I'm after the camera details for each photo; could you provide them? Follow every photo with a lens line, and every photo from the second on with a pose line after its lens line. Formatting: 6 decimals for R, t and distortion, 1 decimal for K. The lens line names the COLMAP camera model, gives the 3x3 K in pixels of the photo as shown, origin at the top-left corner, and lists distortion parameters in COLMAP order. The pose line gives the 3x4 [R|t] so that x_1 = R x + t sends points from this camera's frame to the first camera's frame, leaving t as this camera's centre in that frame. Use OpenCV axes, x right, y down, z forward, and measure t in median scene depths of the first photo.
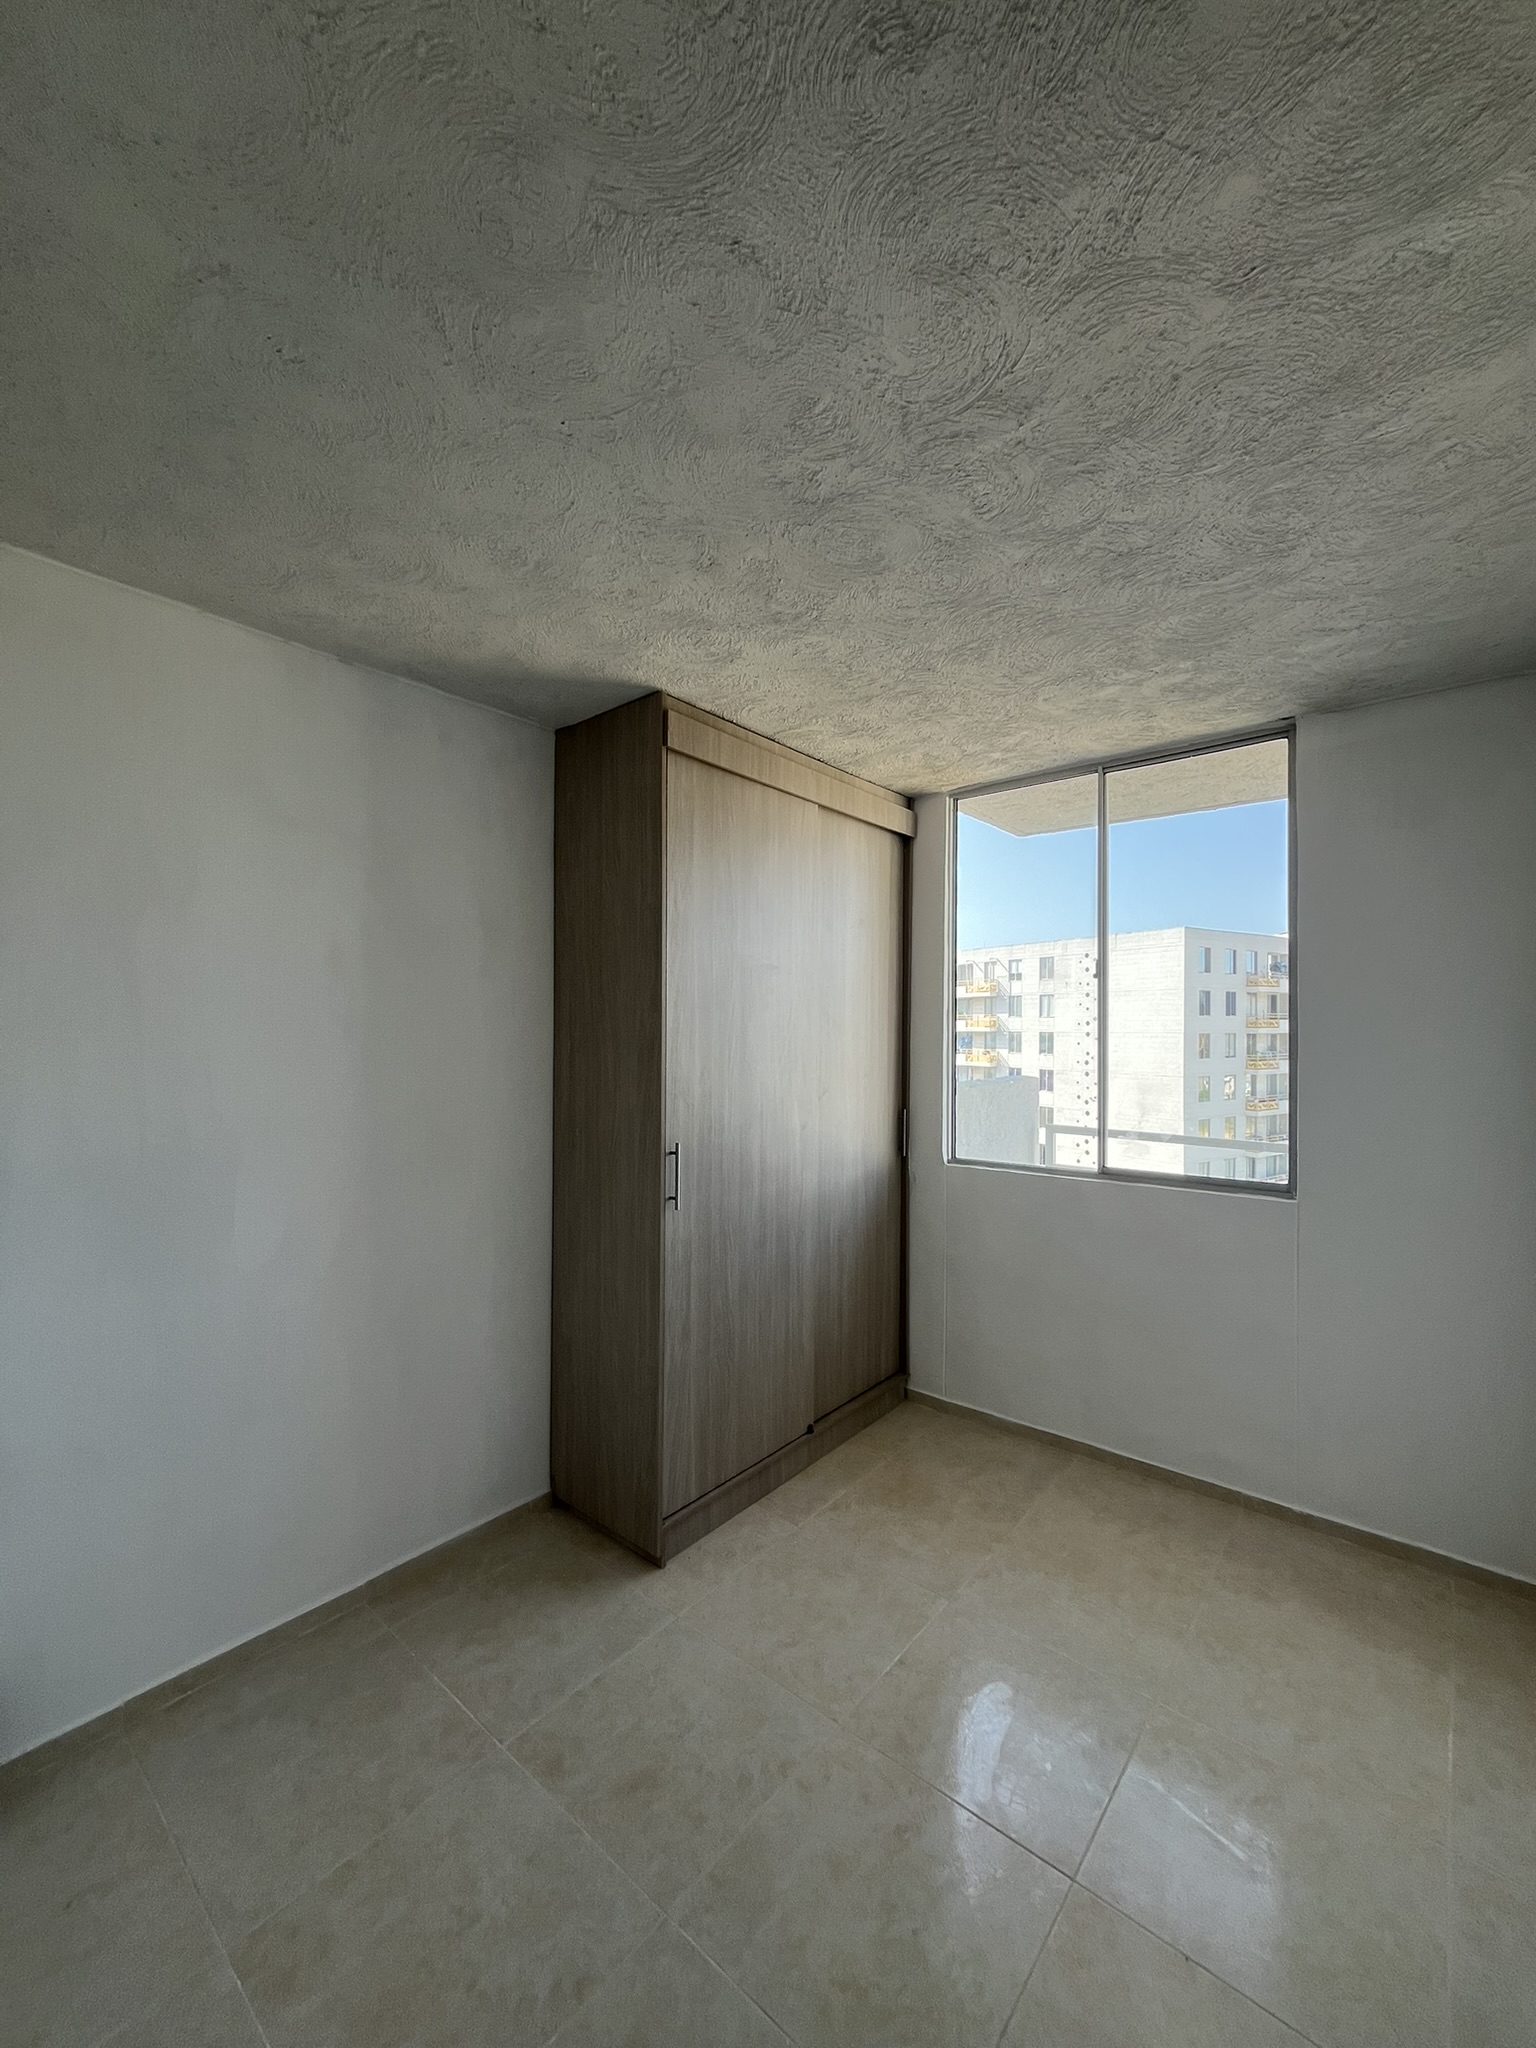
lens RADIAL K [[822.7, 0, 766.2], [0, 822.7, 1032.1], [0, 0, 1]] dist [-0.001868, 0.000037]
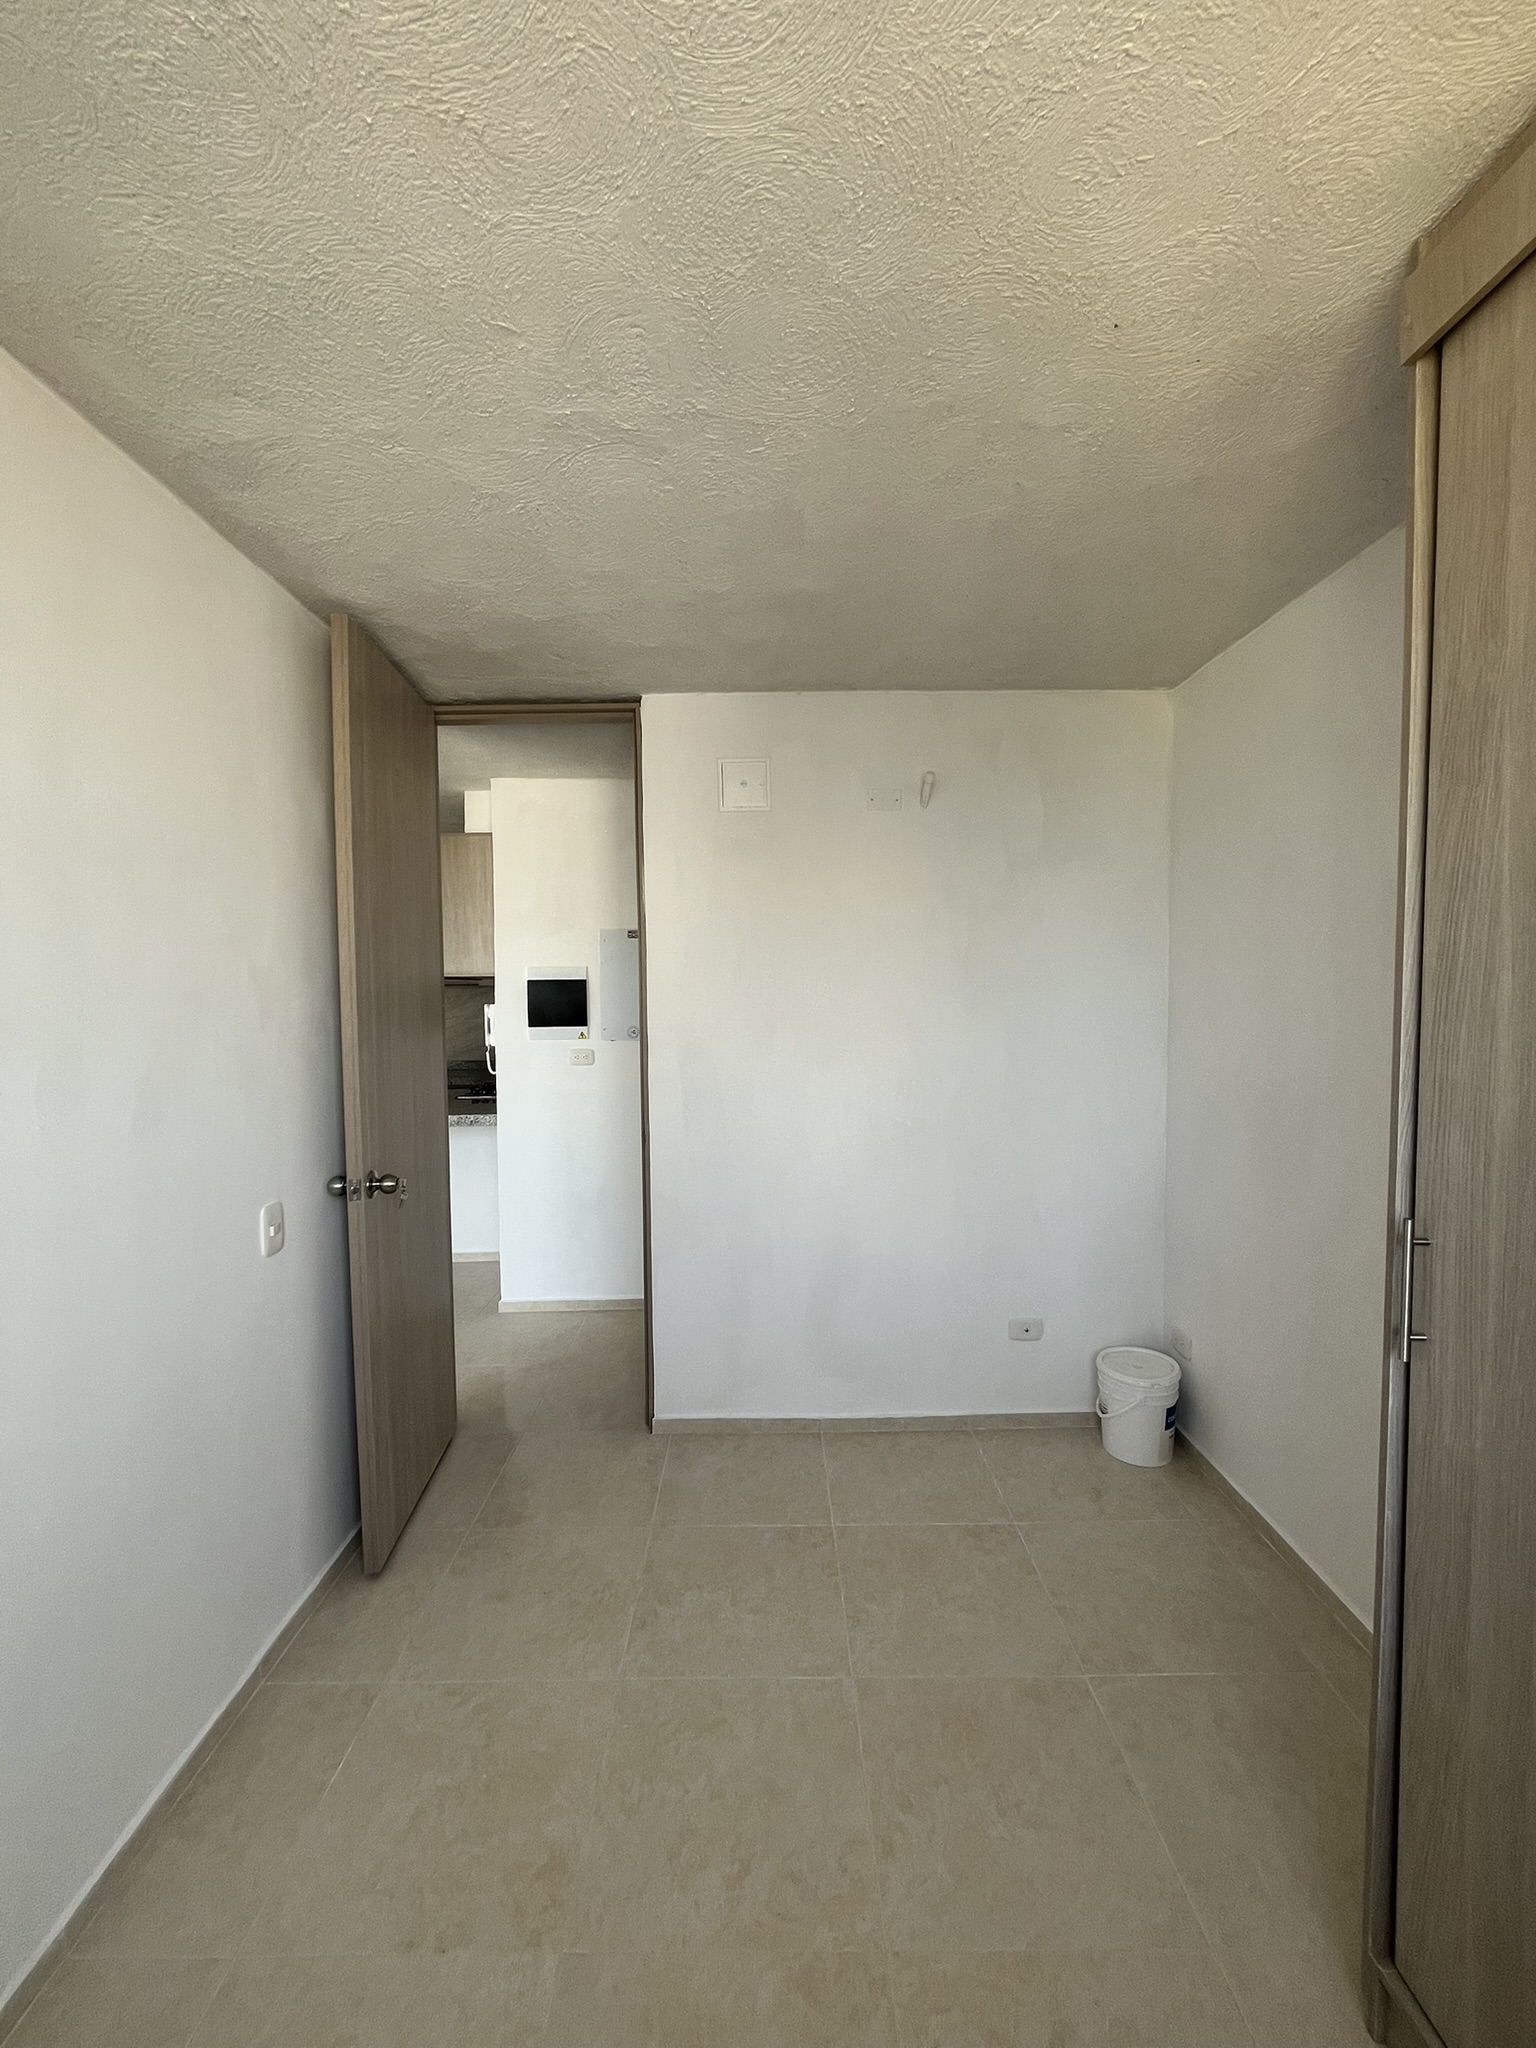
lens RADIAL K [[823.7, 0, 766.2], [0, 823.7, 1032.0], [0, 0, 1]] dist [-0.001199, -0.000119]
pose [[-0.762900, 0.036250, -0.645499, 0.419128], [0.002936, 0.998611, 0.052610, 0.003083], [0.646510, 0.038240, -0.761947, 1.006351]]
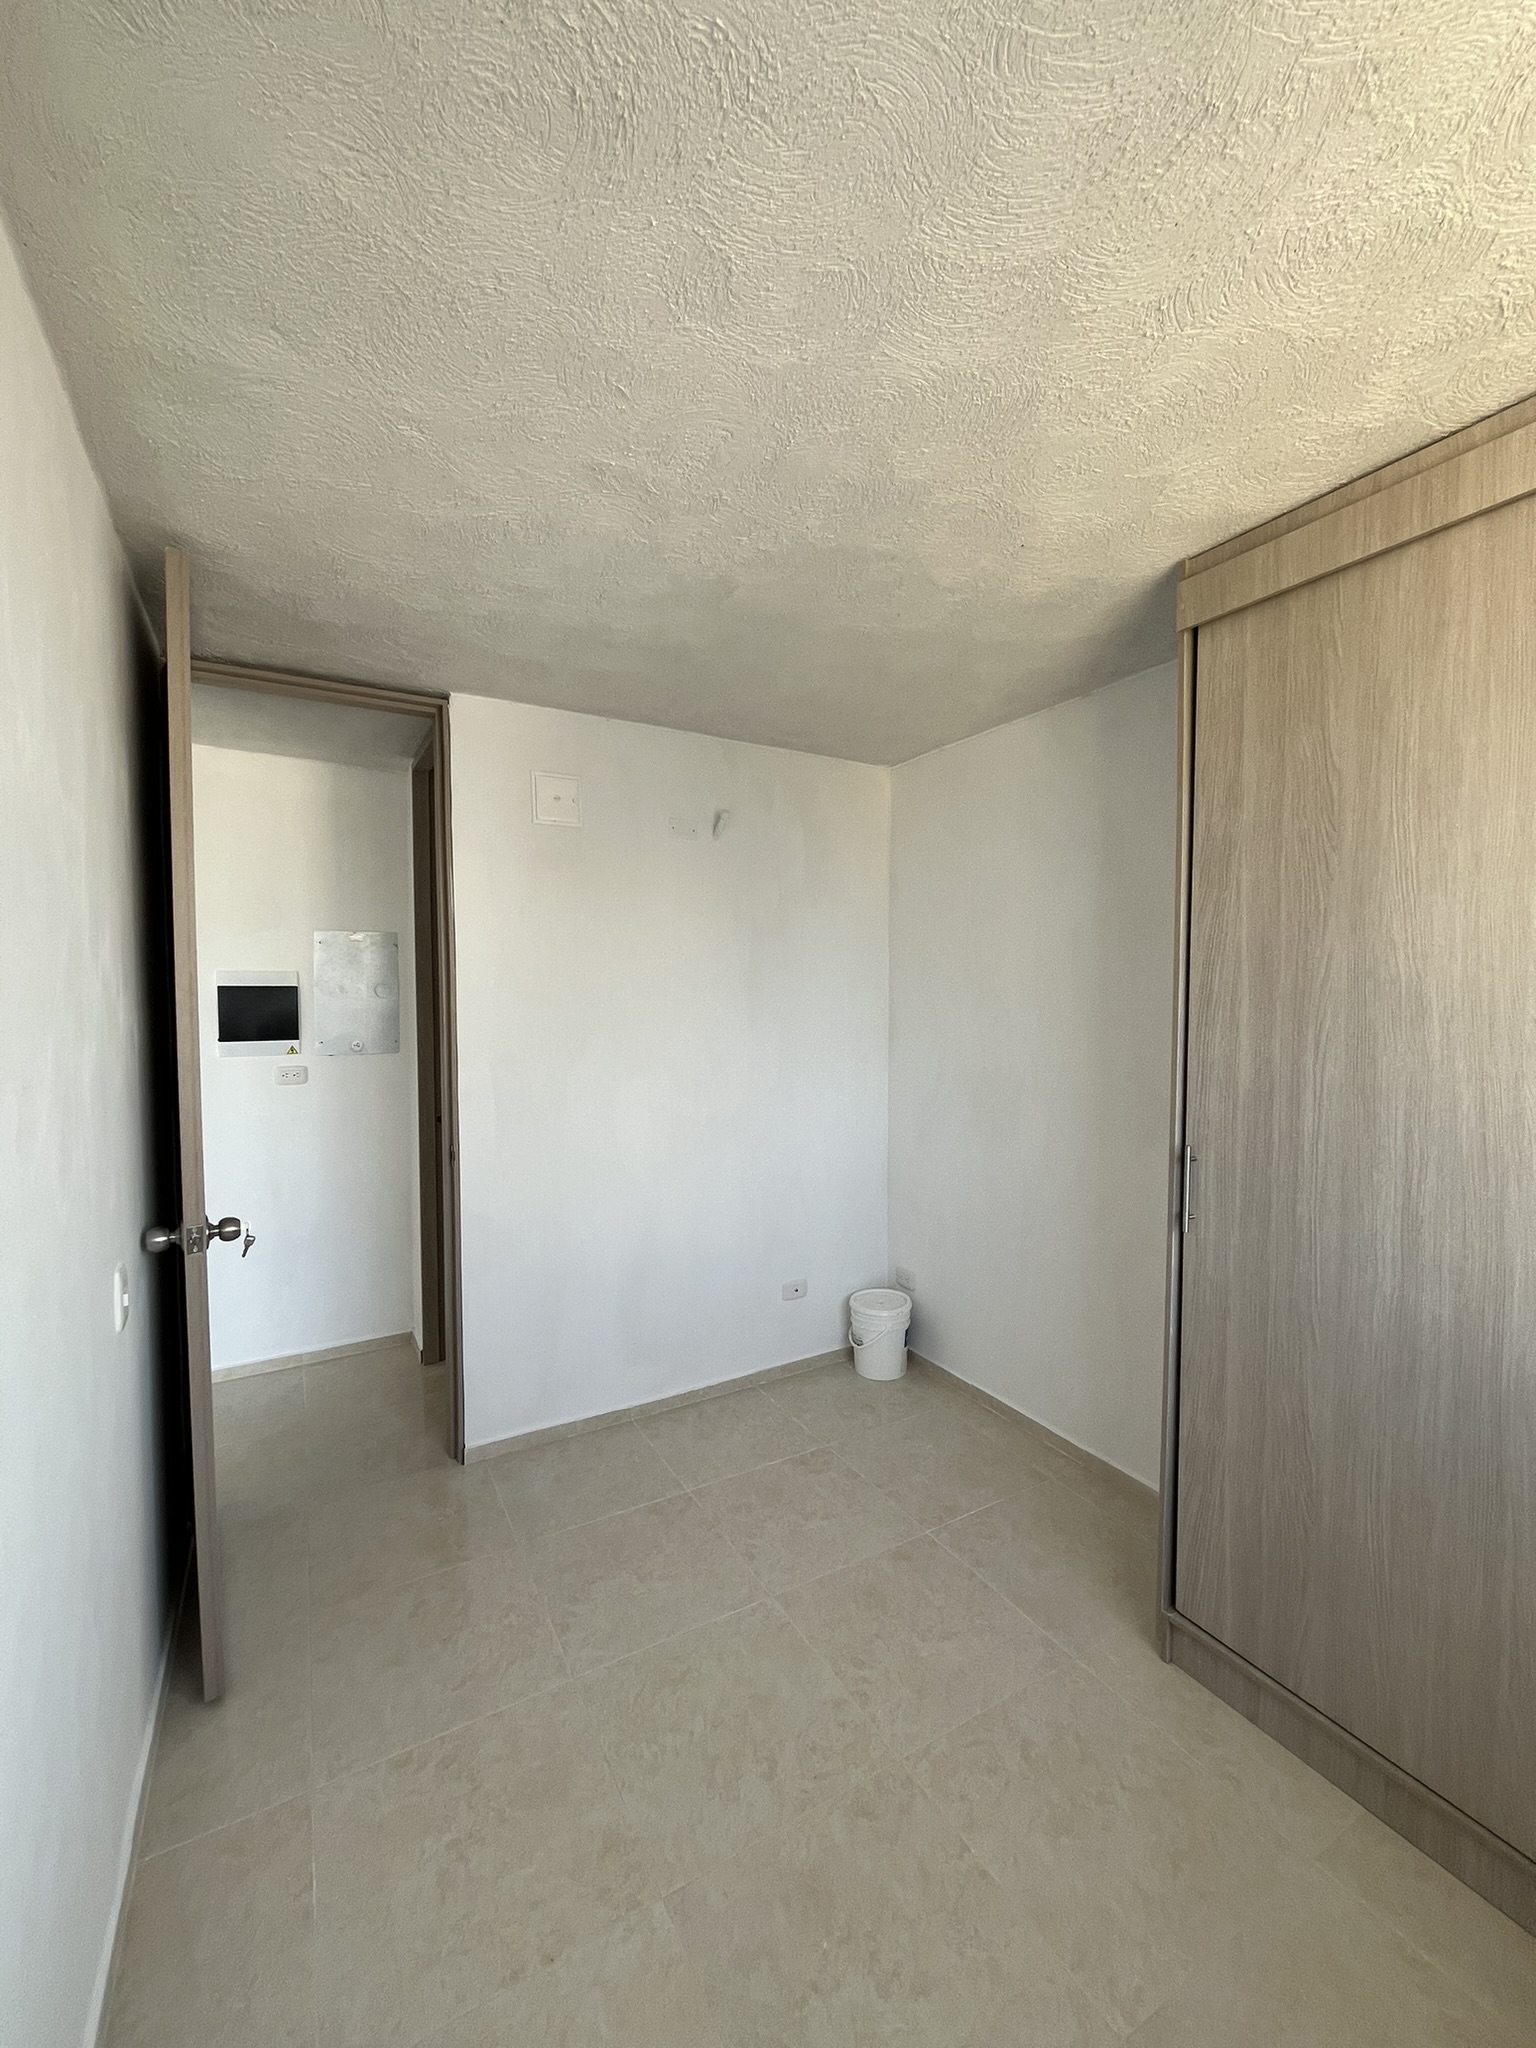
lens RADIAL K [[822.7, 0, 766.2], [0, 822.7, 1032.1], [0, 0, 1]] dist [-0.001868, 0.000037]
pose [[-0.342069, 0.038731, -0.938876, 0.671107], [-0.005565, 0.999049, 0.043241, -0.002431], [0.939658, 0.020016, -0.341528, 0.803263]]
